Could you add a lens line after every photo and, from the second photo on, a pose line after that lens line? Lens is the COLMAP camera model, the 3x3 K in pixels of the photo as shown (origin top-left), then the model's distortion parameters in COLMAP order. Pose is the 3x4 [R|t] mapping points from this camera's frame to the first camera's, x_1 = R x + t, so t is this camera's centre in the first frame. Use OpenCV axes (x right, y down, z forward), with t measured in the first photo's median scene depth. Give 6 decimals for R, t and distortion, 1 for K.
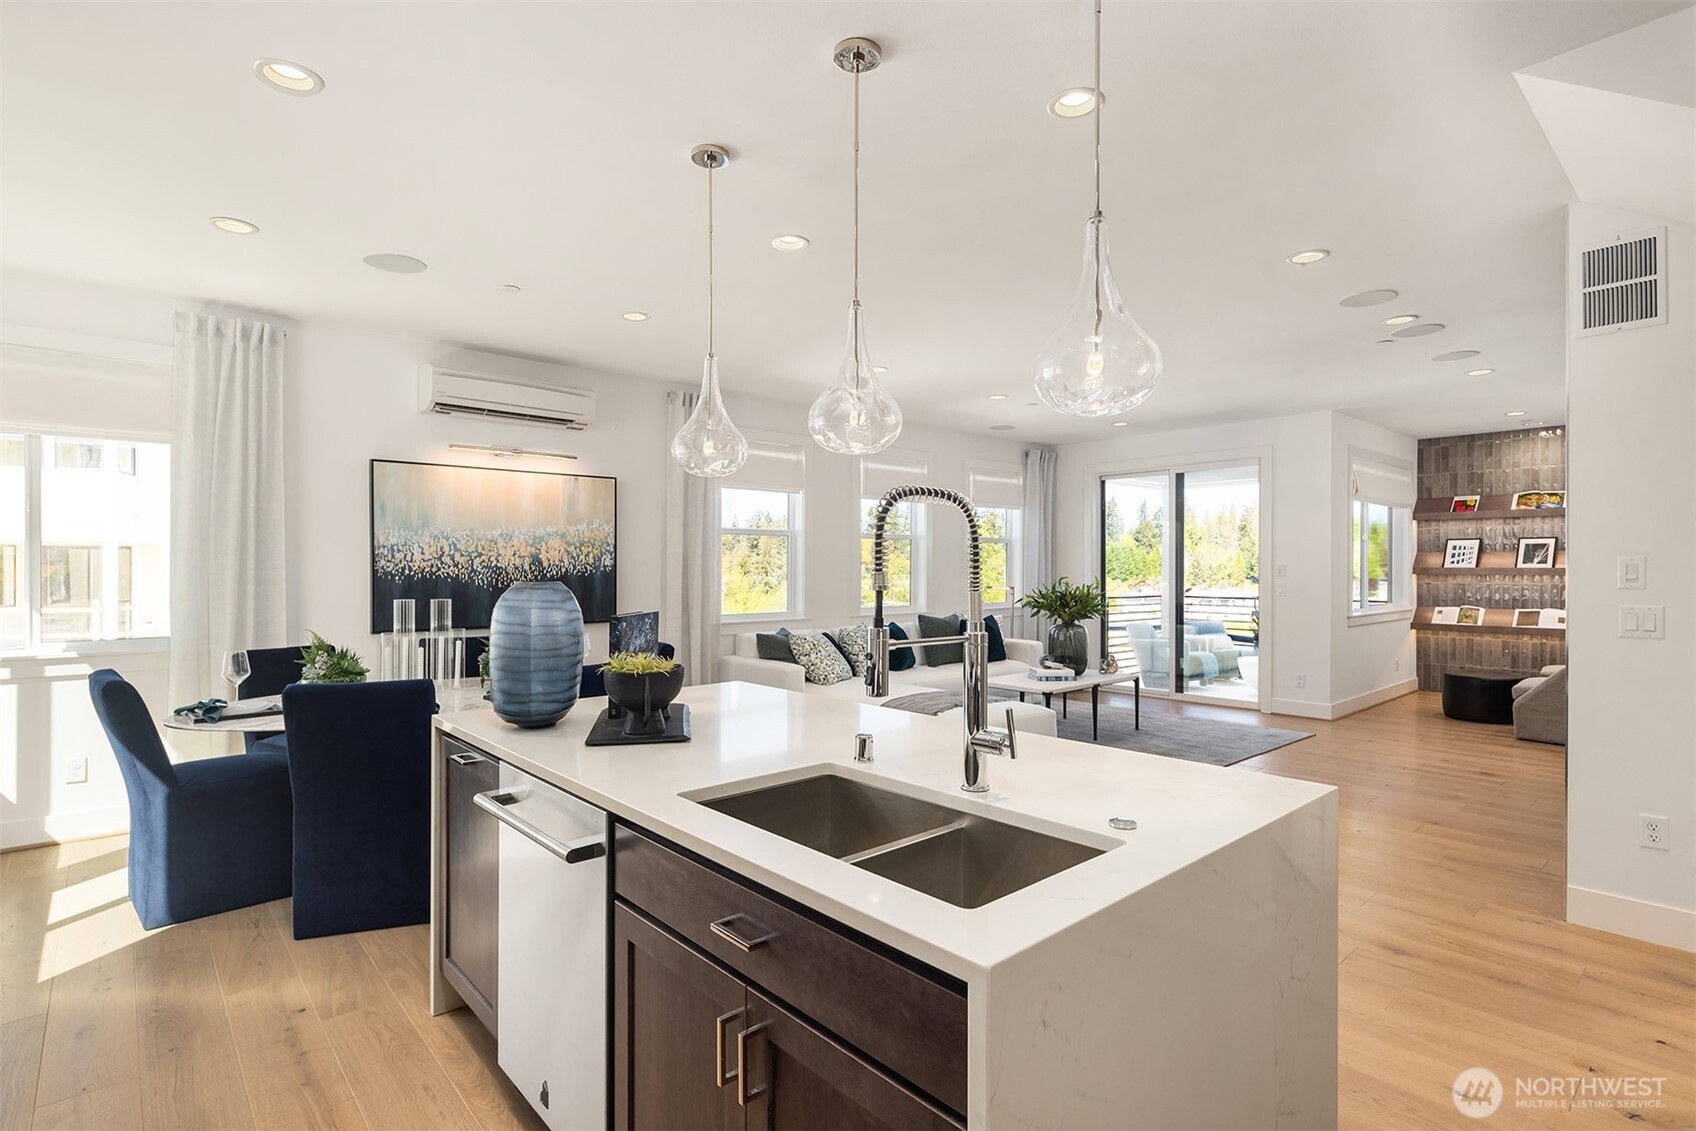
lens RADIAL K [[819.1, 0, 840.4], [0, 819.1, 581.9], [0, 0, 1]] dist [-0.000319, -0.002730]
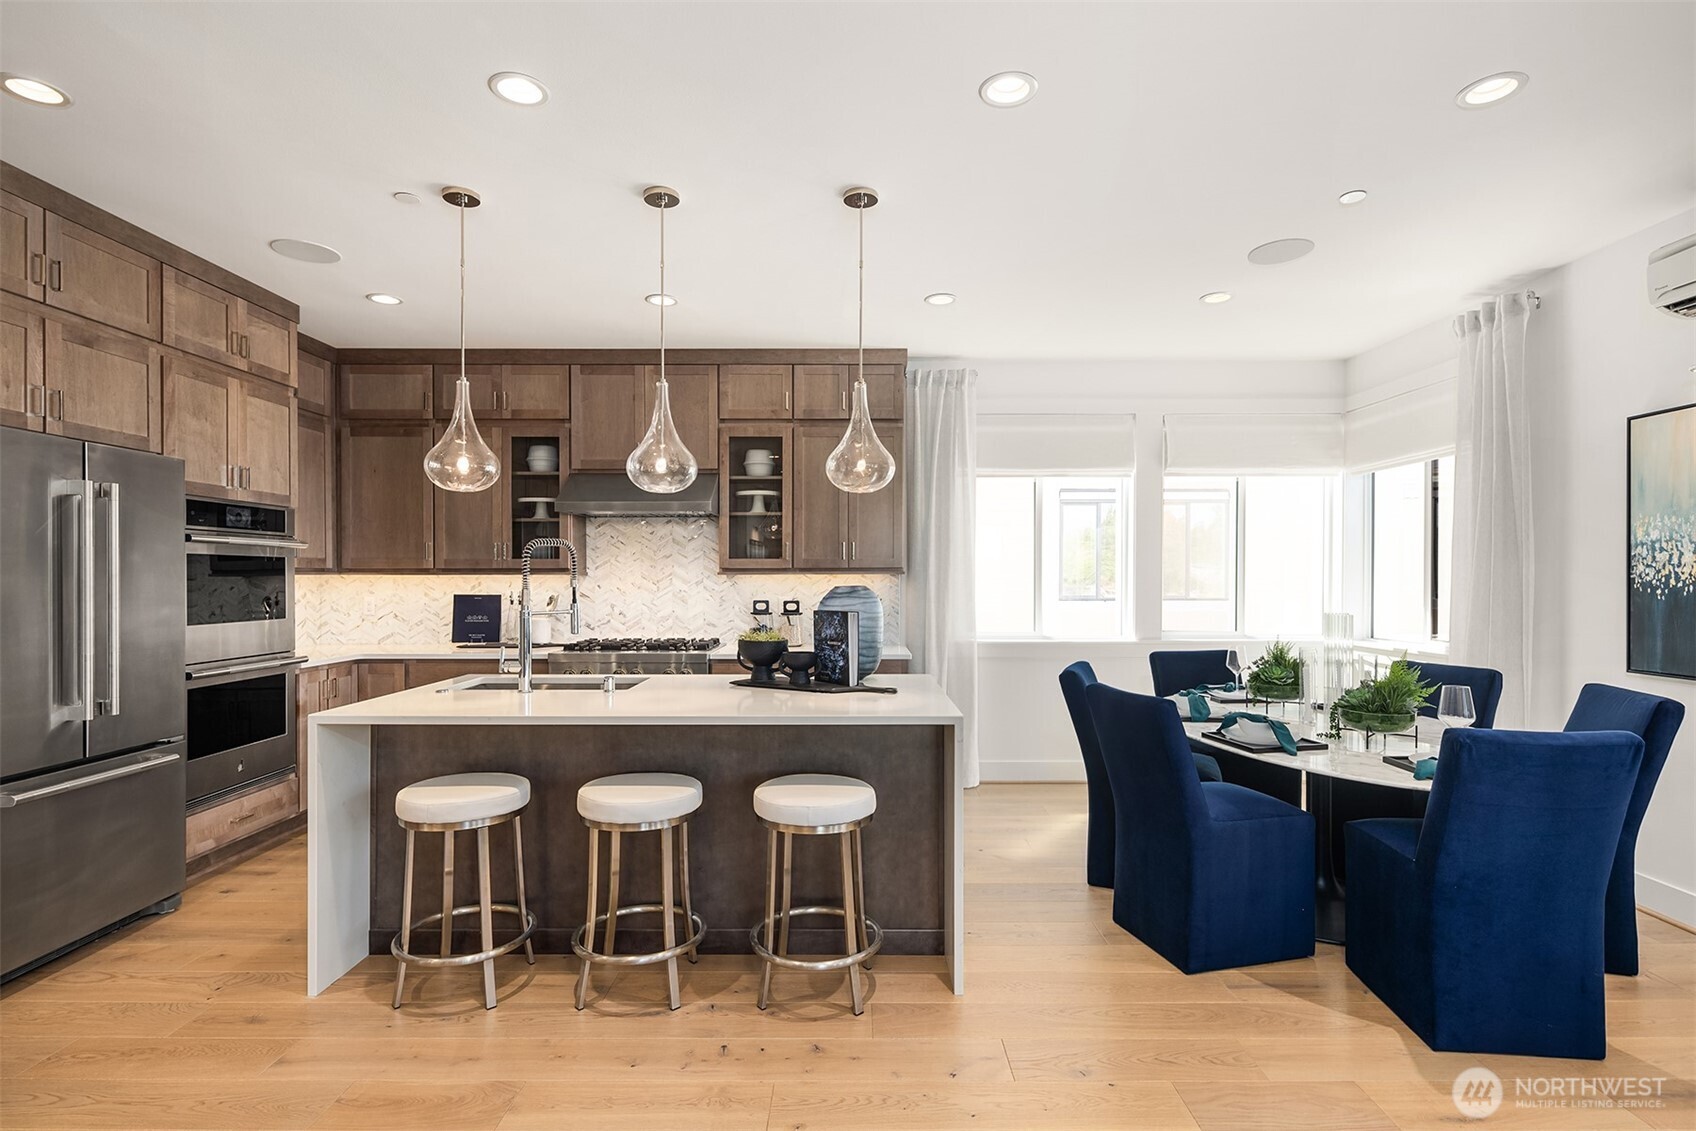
lens RADIAL K [[819.1, 0, 859.5], [0, 819.1, 587.1], [0, 0, 1]] dist [-0.000319, -0.002730]
pose [[-0.654530, 0.010469, -0.755964, 0.232911], [-0.011460, 0.999652, 0.023766, -0.010710], [0.755949, 0.024219, -0.654182, 0.611223]]
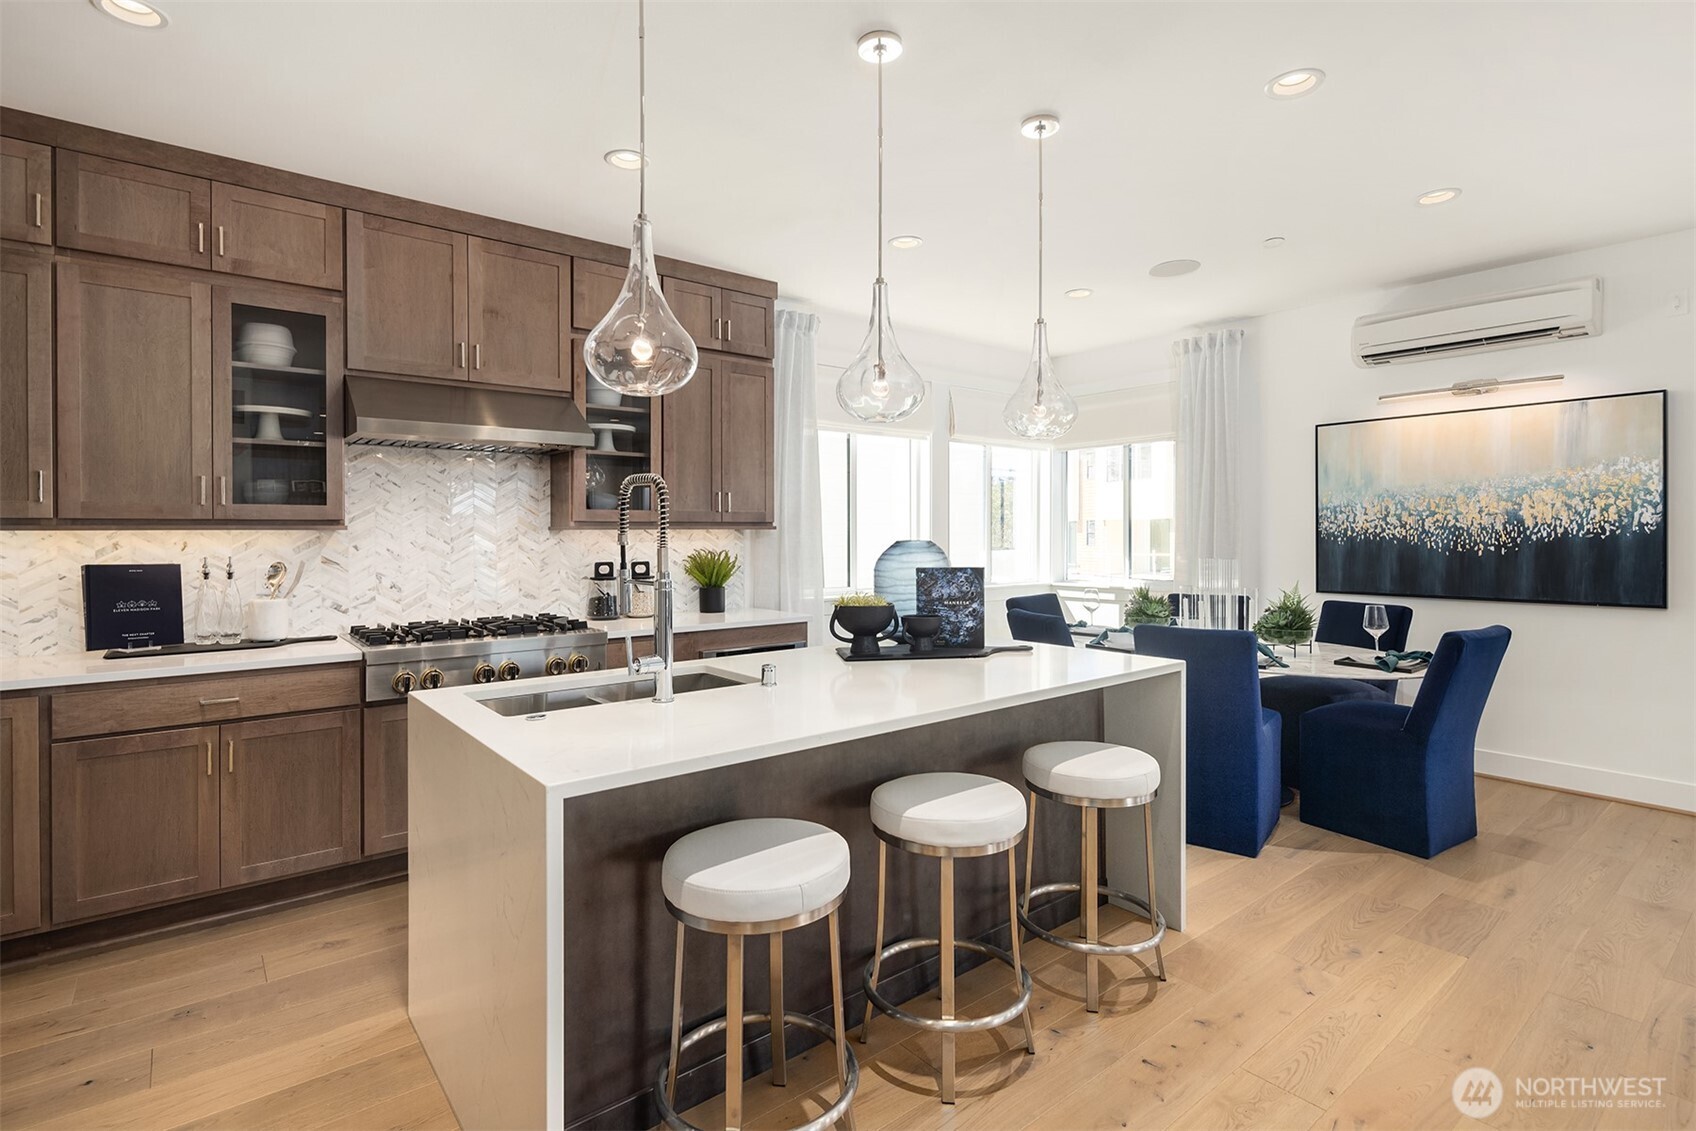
lens RADIAL K [[819.1, 0, 855.9], [0, 819.1, 537.8], [0, 0, 1]] dist [-0.000319, -0.002730]
pose [[-0.030080, 0.005086, -0.999535, 0.308499], [-0.011410, 0.999920, 0.005432, -0.003526], [0.999482, 0.011568, -0.030020, 0.284088]]
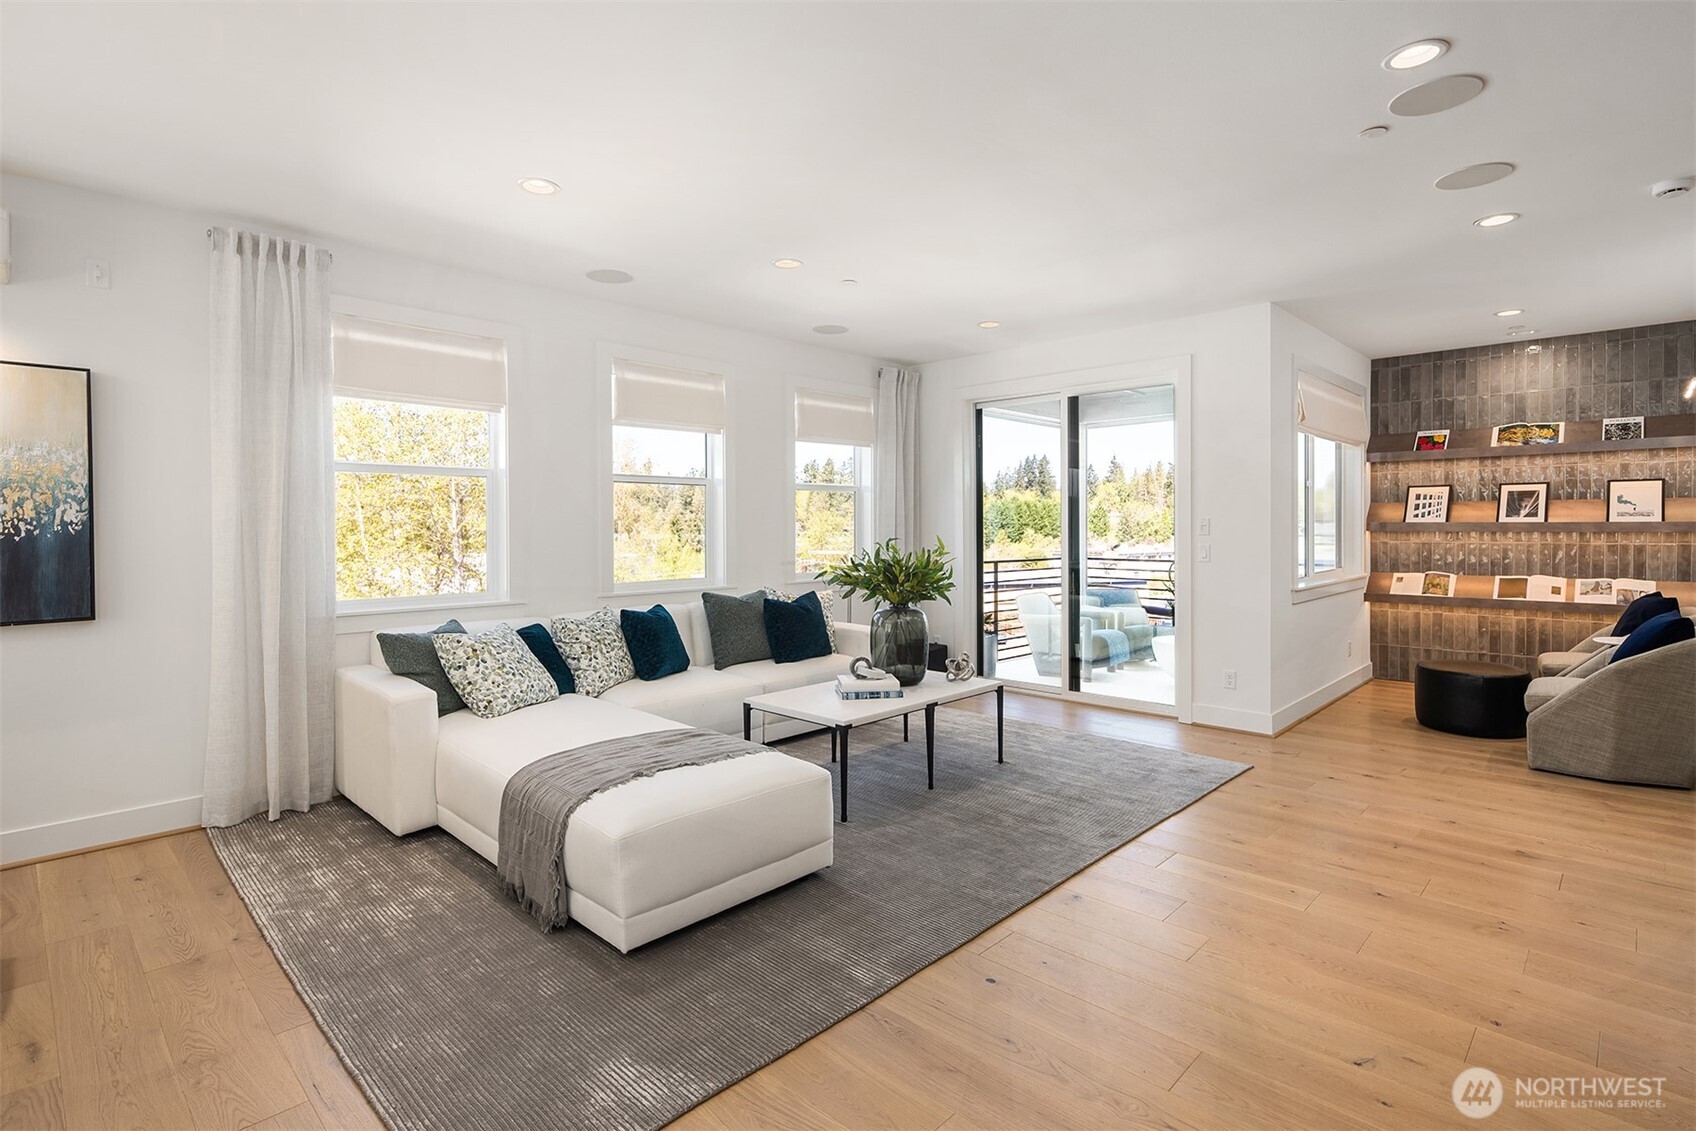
lens RADIAL K [[819.1, 0, 845.5], [0, 819.1, 541.9], [0, 0, 1]] dist [-0.000319, -0.002730]
pose [[0.996763, -0.004931, 0.080240, 0.159519], [0.004691, 0.999984, 0.003174, -0.004377], [-0.080255, -0.002787, 0.996770, 0.295813]]
